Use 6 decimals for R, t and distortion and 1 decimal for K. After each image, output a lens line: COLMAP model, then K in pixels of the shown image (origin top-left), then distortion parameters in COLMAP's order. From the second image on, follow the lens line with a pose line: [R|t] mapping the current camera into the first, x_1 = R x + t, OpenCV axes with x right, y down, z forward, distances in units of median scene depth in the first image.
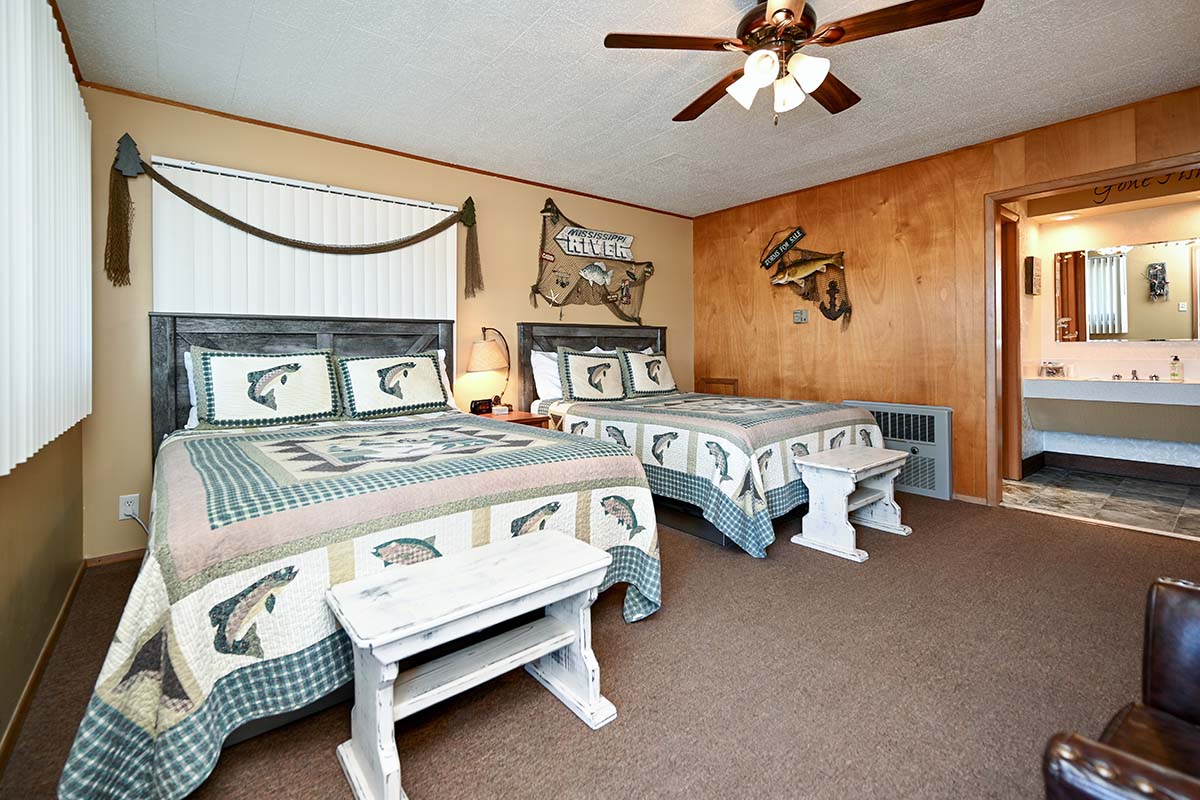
lens RADIAL K [[515.0, 0, 608.6], [0, 515.0, 345.9], [0, 0, 1]] dist [-0.001197, 0.000177]
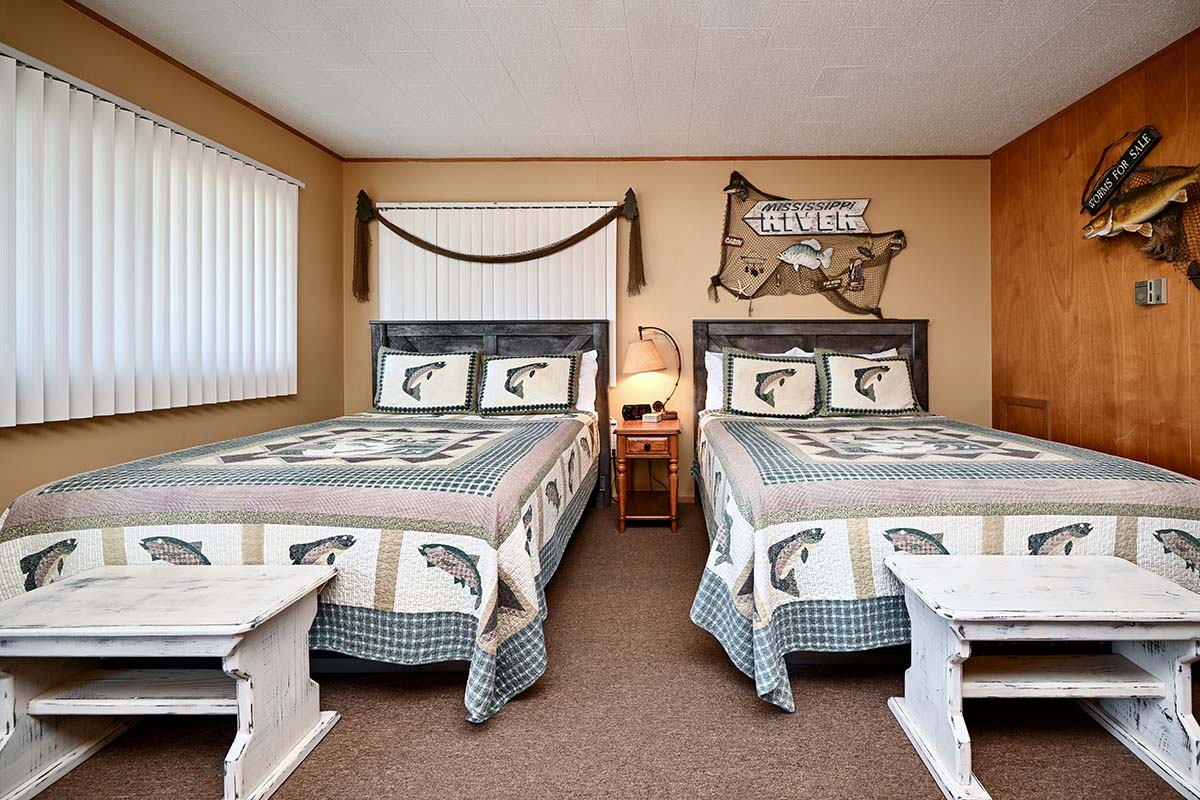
lens RADIAL K [[515.0, 0, 608.6], [0, 515.0, 345.9], [0, 0, 1]] dist [-0.001197, 0.000177]
pose [[0.776214, 0.000858, -0.630469, 0.274619], [-0.000264, 0.999999, 0.001037, -0.001883], [0.630470, -0.000638, 0.776214, 0.226802]]
